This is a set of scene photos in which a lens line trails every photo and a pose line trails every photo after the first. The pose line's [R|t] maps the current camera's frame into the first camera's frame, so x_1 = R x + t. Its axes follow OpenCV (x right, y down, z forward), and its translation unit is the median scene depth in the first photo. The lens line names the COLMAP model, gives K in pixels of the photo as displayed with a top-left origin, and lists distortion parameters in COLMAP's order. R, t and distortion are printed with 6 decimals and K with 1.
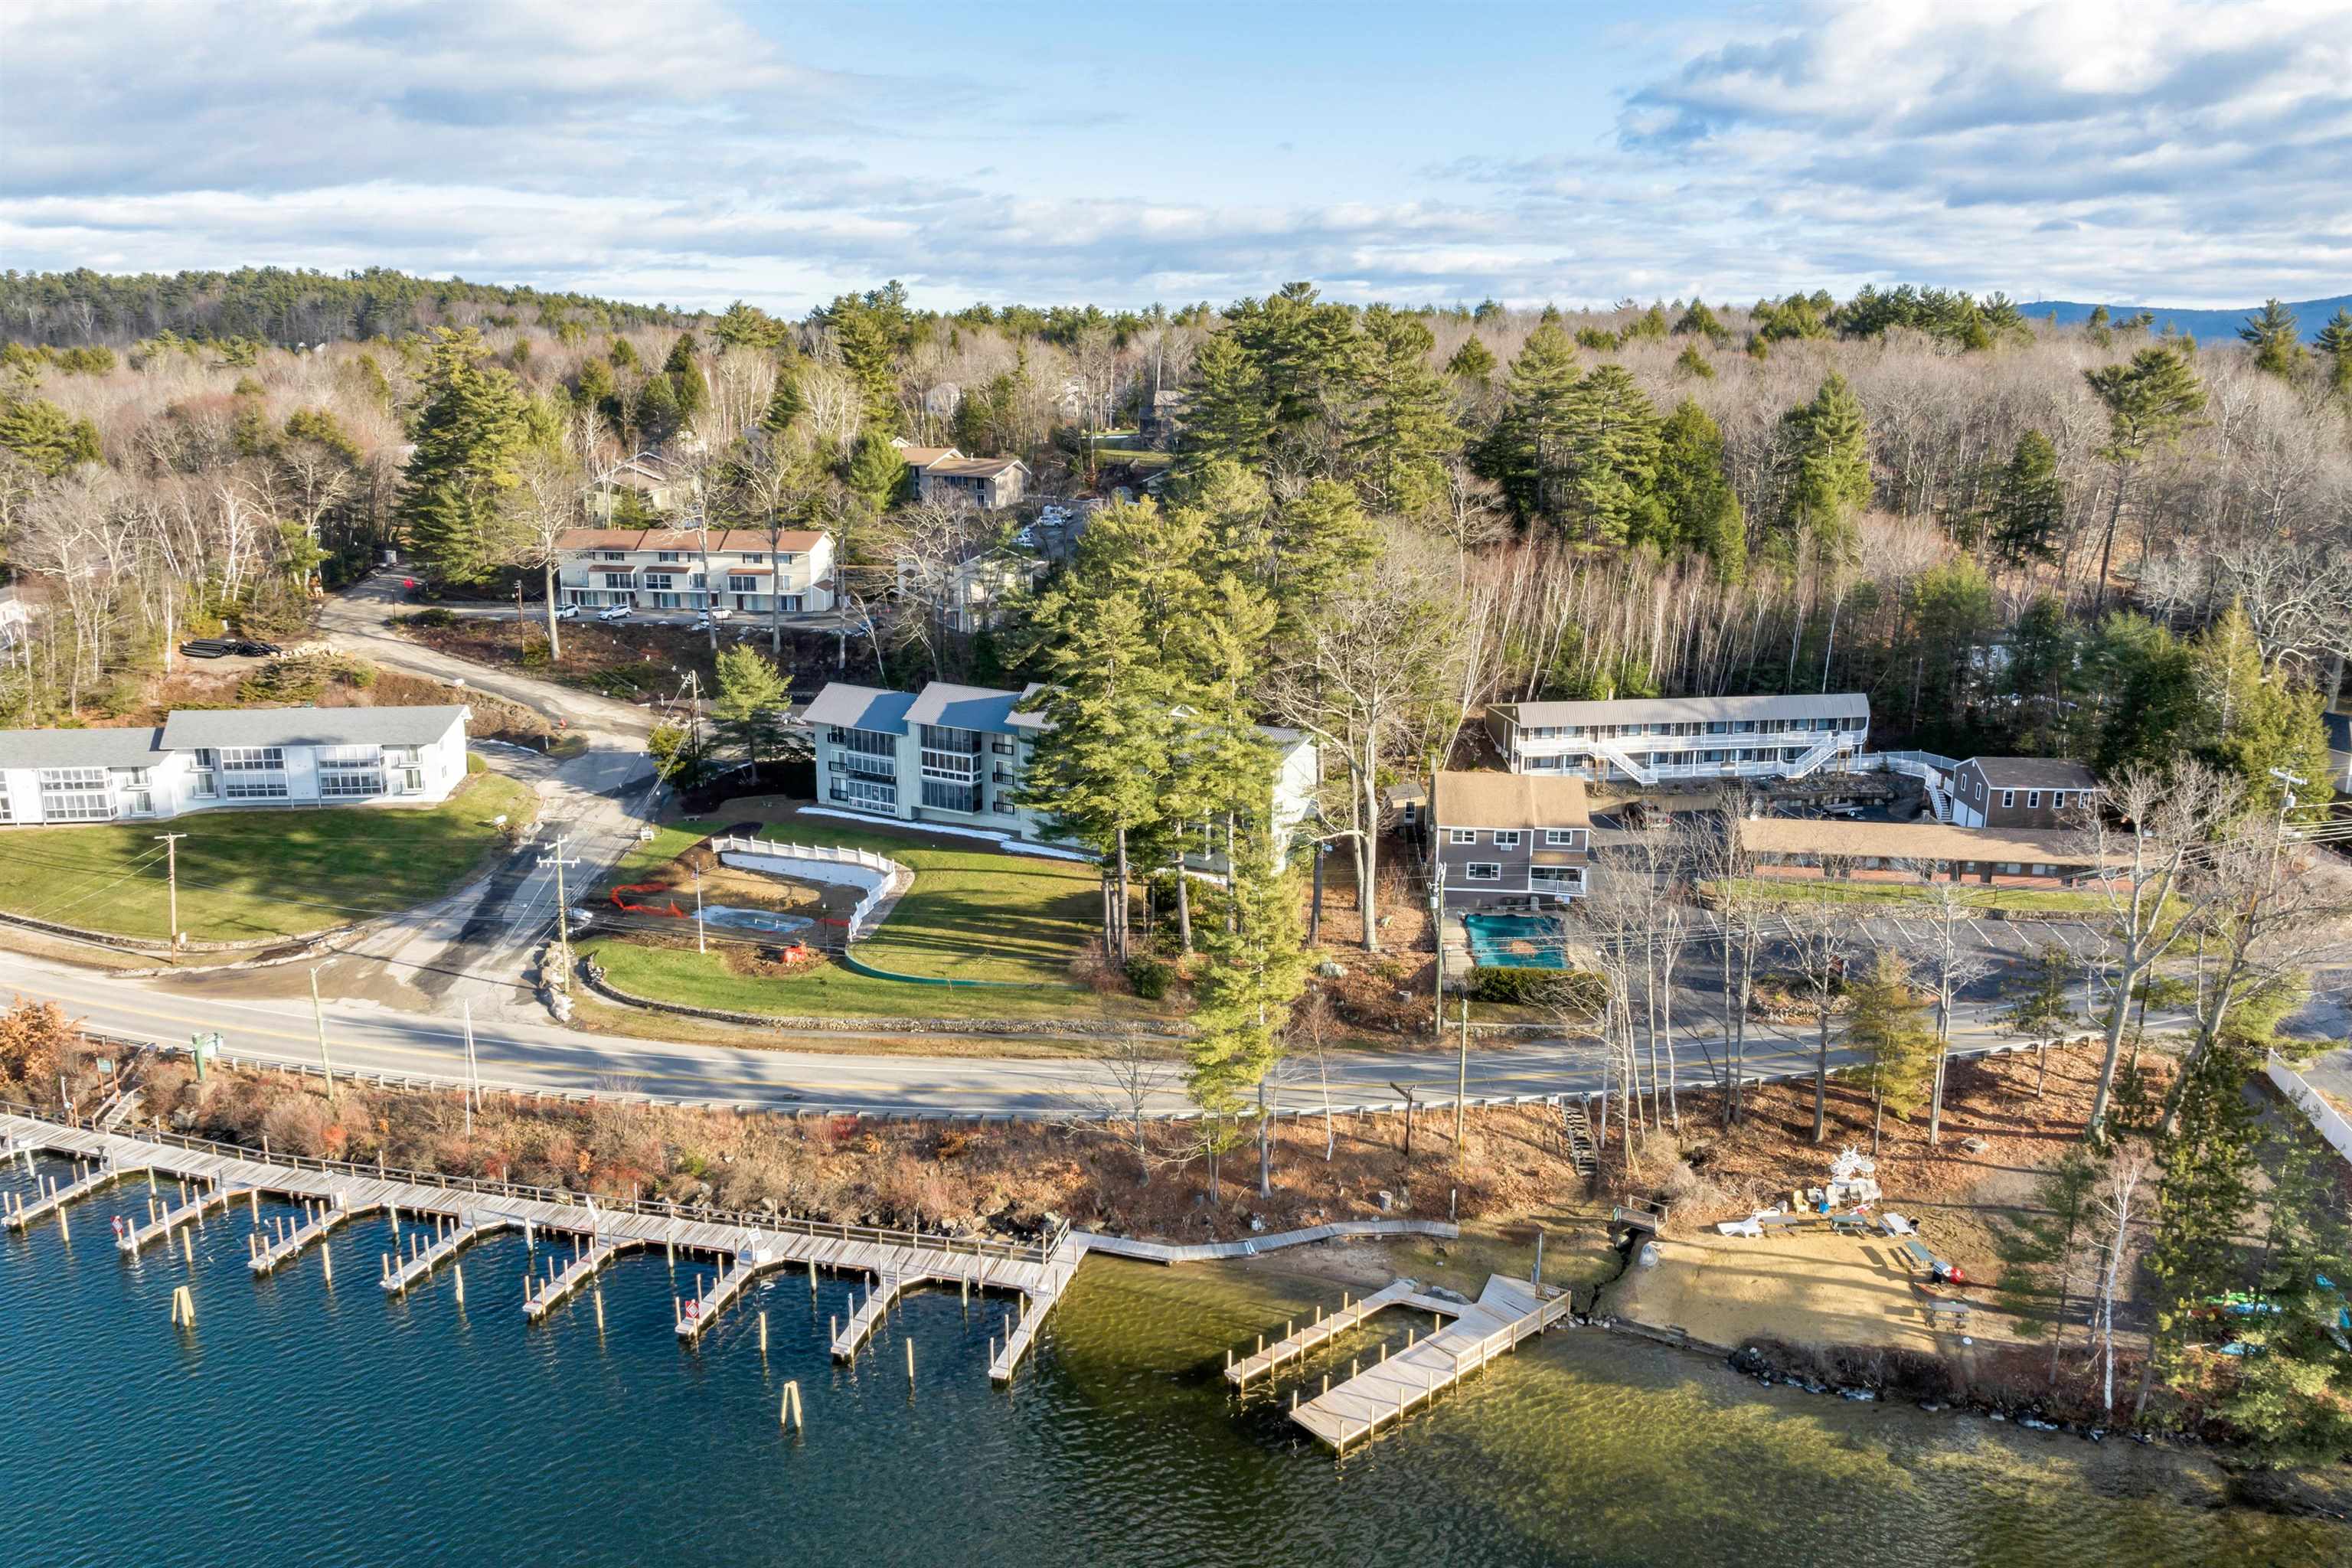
lens RADIAL K [[1716.9, 0, 1197.4], [0, 1716.9, 642.3], [0, 0, 1]] dist [-0.038866, -0.005339]
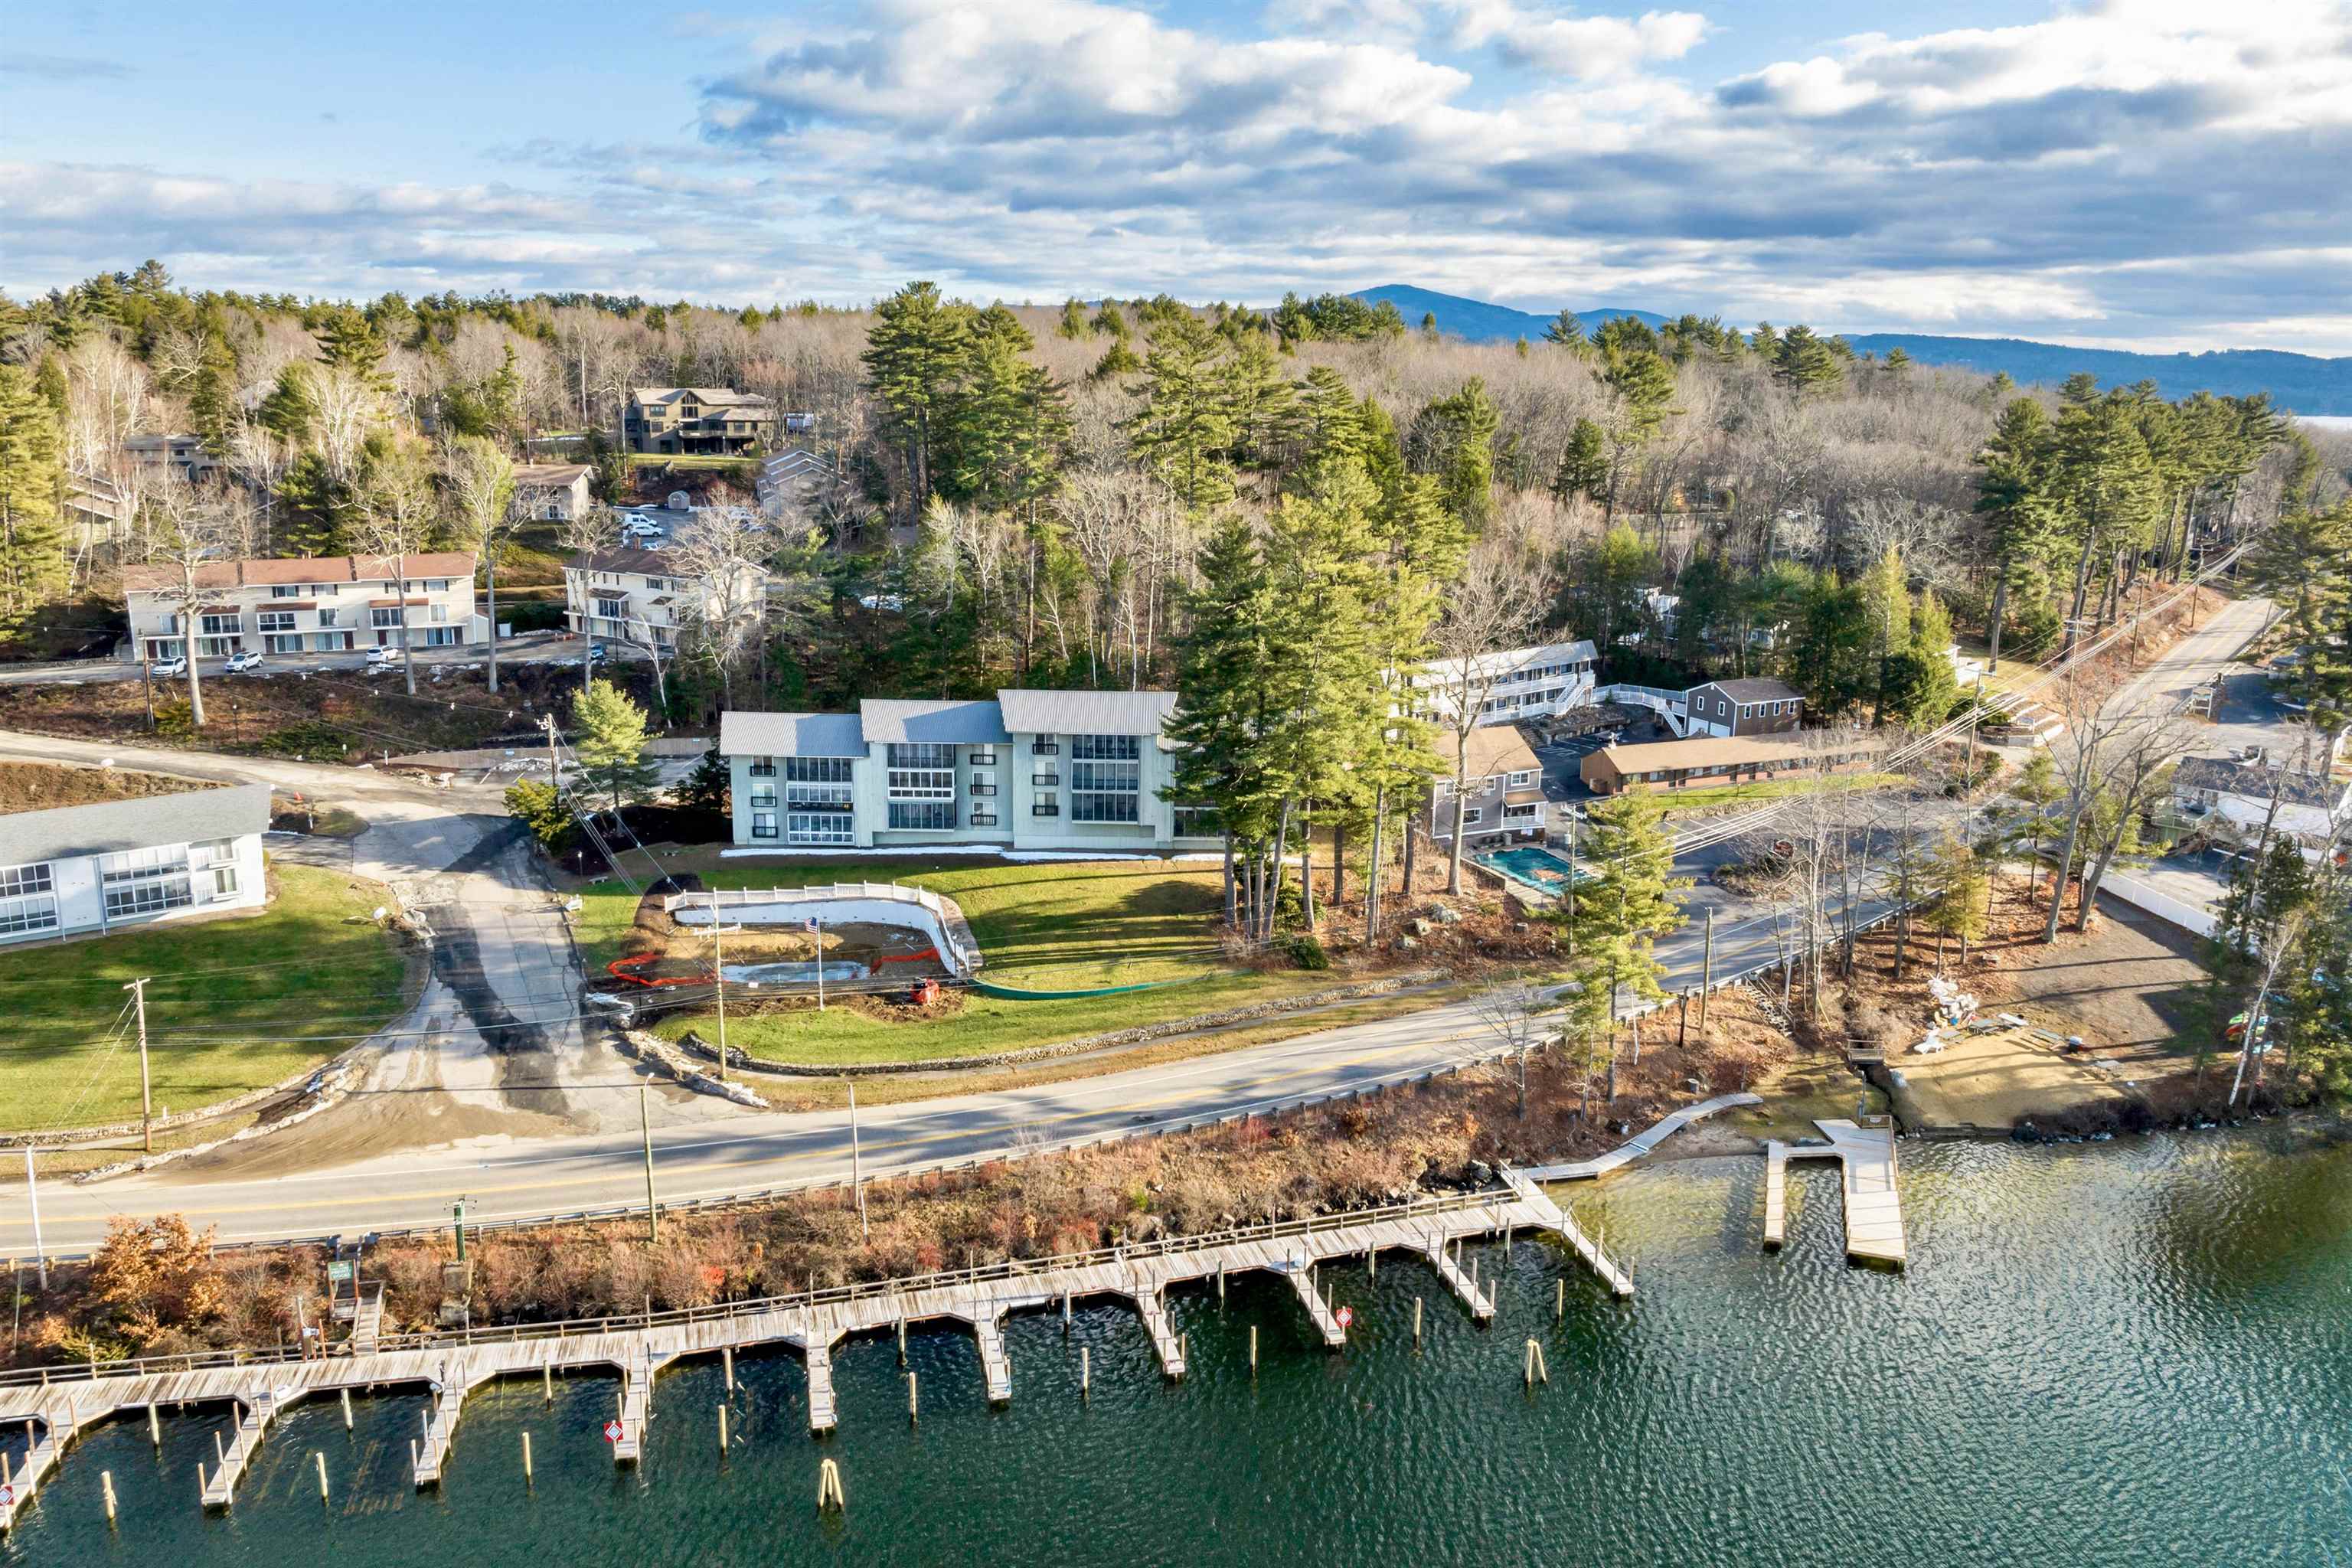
lens RADIAL K [[1716.9, 0, 1197.4], [0, 1716.9, 642.3], [0, 0, 1]] dist [-0.038866, -0.005339]
pose [[0.871450, -0.075093, 0.484701, -0.461284], [0.073191, 0.997055, 0.022879, -0.016658], [-0.484992, 0.015538, 0.874381, 0.090538]]
